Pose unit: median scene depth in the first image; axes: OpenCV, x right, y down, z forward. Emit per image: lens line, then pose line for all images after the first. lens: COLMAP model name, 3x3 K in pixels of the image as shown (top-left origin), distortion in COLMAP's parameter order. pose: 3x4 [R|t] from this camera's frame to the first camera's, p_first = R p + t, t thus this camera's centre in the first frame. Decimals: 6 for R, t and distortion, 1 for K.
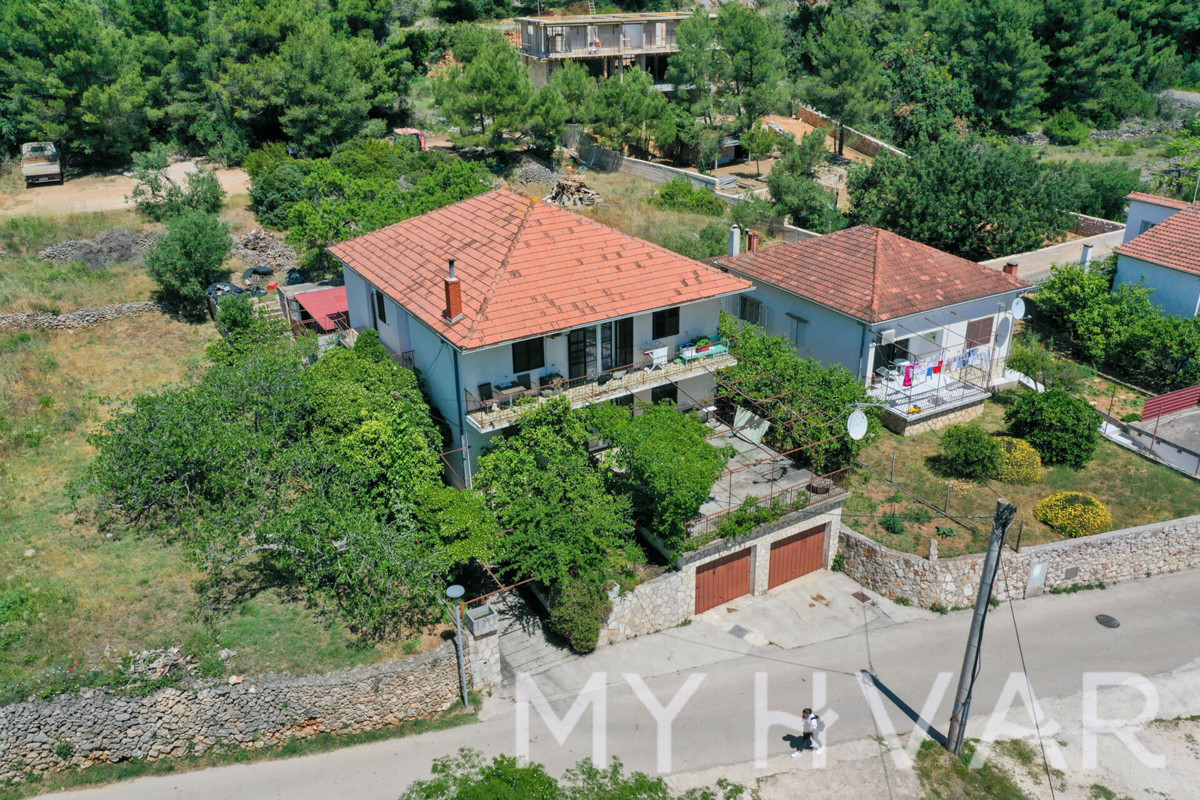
lens RADIAL K [[953.9, 0, 597.3], [0, 953.9, 392.2], [0, 0, 1]] dist [0.002689, 0.011990]
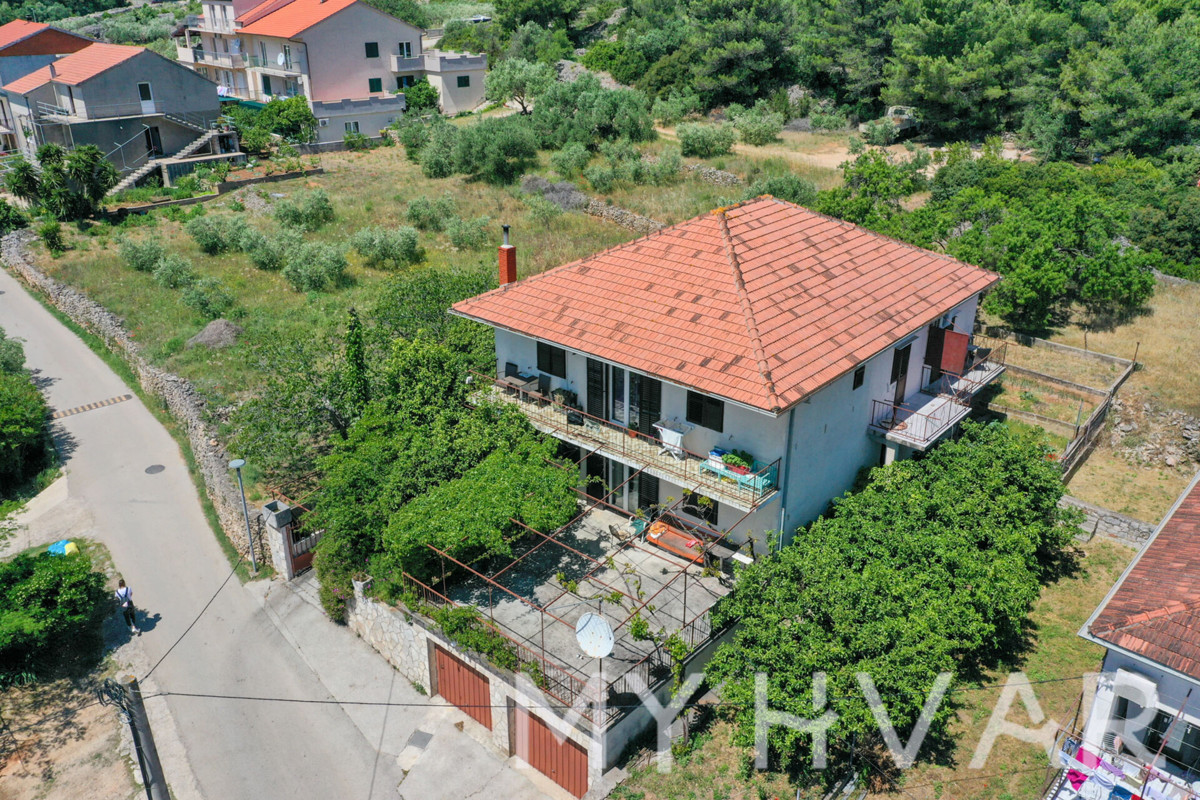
lens RADIAL K [[953.9, 0, 597.3], [0, 953.9, 392.2], [0, 0, 1]] dist [0.002689, 0.011990]
pose [[0.328328, 0.401149, -0.855149, 0.703759], [-0.385379, 0.883449, 0.266461, -0.262351], [0.862371, 0.242070, 0.444655, 0.620435]]
